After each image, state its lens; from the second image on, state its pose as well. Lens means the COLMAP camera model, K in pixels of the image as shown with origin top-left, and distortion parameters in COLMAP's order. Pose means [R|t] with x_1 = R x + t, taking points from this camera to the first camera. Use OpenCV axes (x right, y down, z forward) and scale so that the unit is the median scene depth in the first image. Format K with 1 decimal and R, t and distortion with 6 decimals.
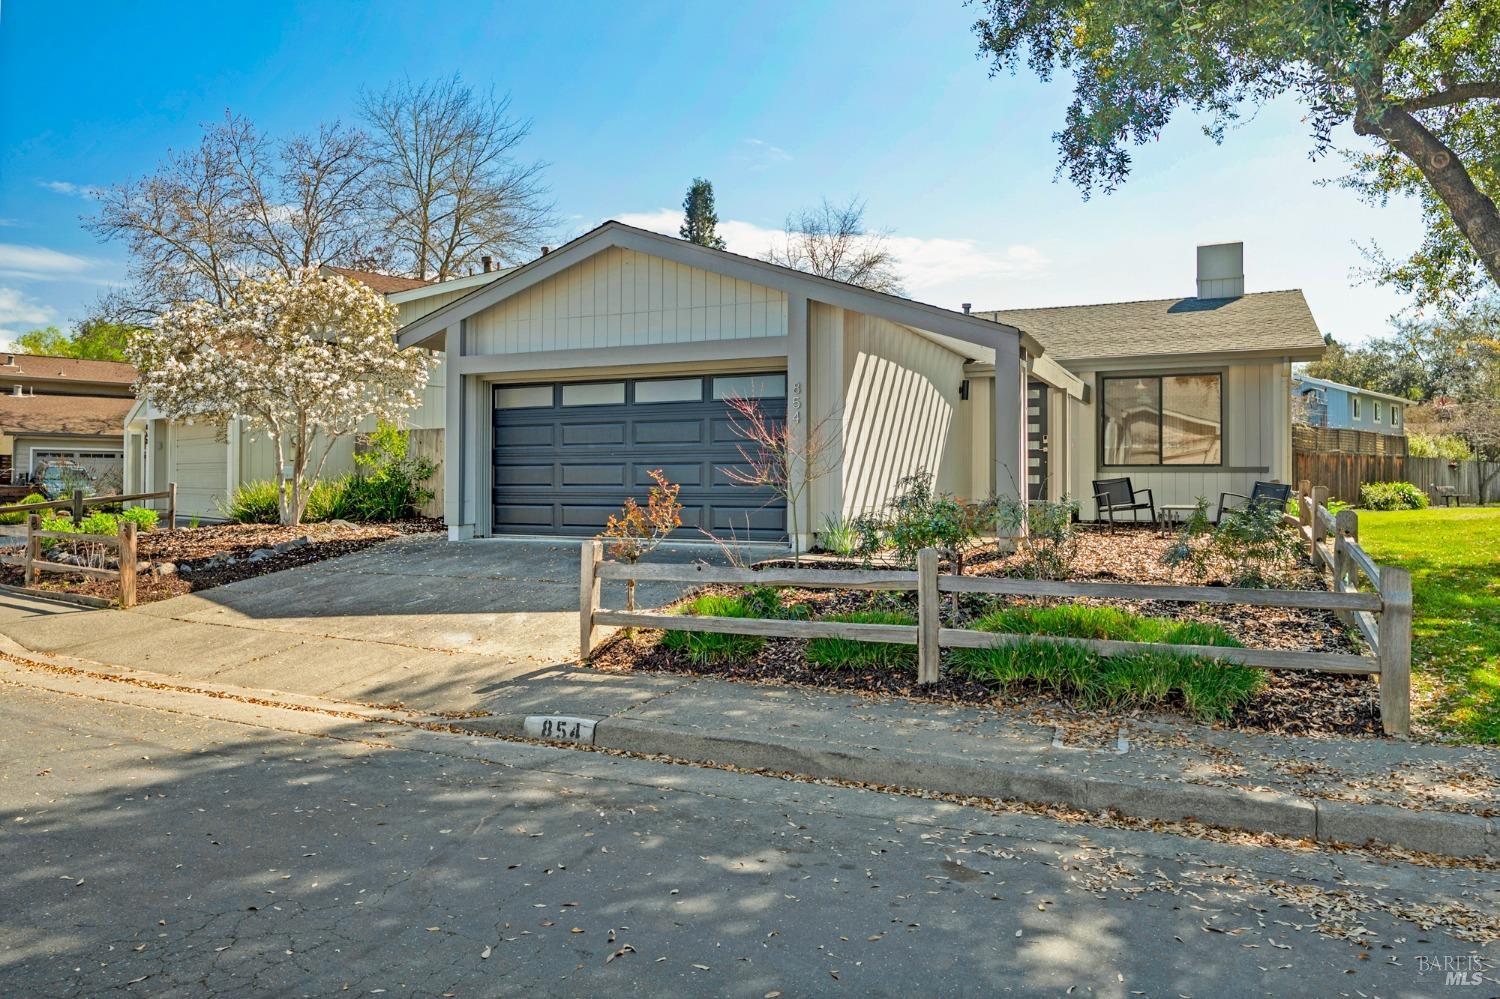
lens RADIAL K [[992.0, 0, 748.9], [0, 992.0, 472.6], [0, 0, 1]] dist [0.001518, 0.002228]
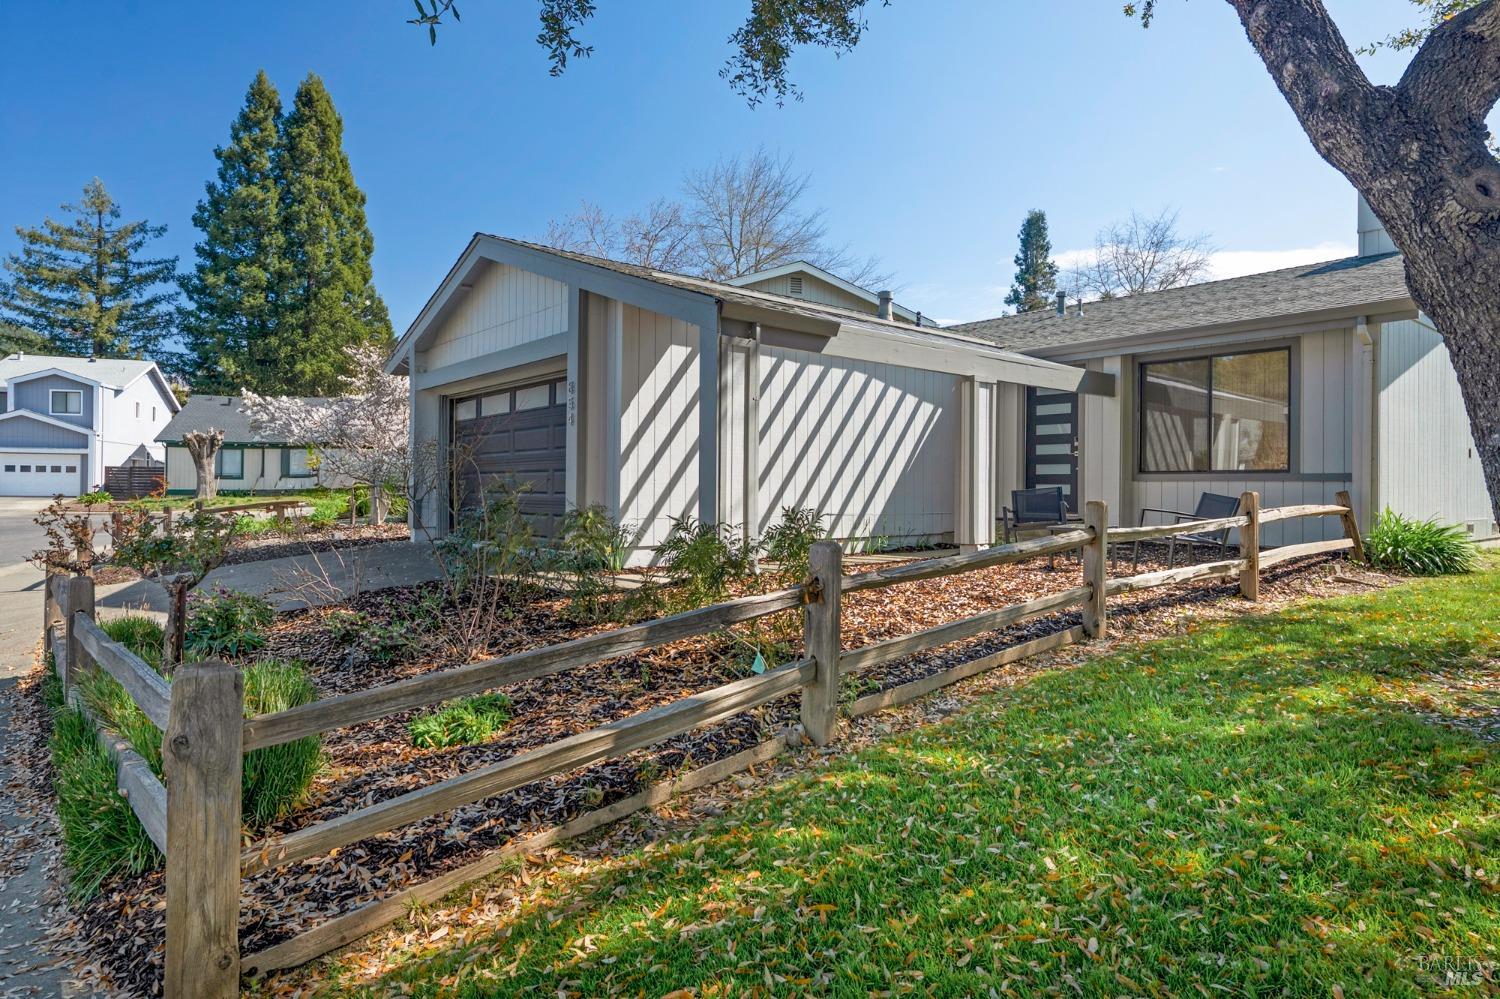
lens RADIAL K [[839.1, 0, 750.0], [0, 839.1, 499.5], [0, 0, 1]] dist [-0.001183, -0.002405]
pose [[0.907977, 0.009786, -0.418906, 0.381575], [-0.001453, 0.999795, 0.020208, 0.001783], [0.419017, -0.017740, 0.907805, 0.265183]]
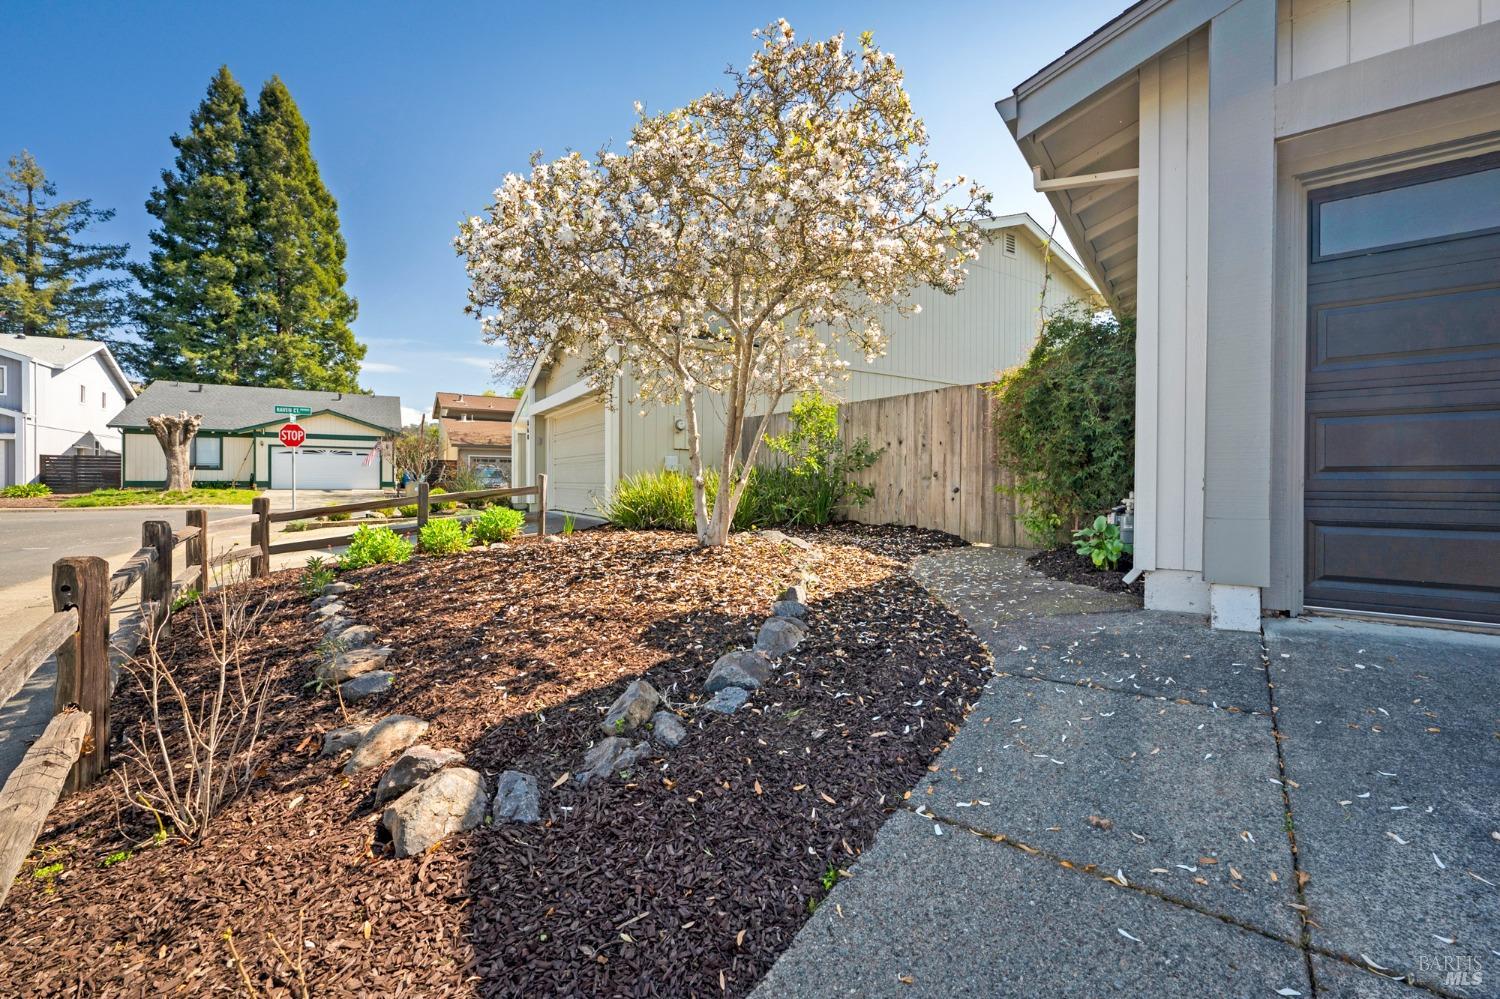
lens RADIAL K [[615.7, 0, 746.2], [0, 615.7, 488.9], [0, 0, 1]] dist [0.001150, 0.000978]
pose [[0.972158, 0.004384, -0.234285, -0.360929], [0.000567, 0.999778, 0.021059, 0.012987], [0.234325, -0.020606, 0.971940, 0.655412]]
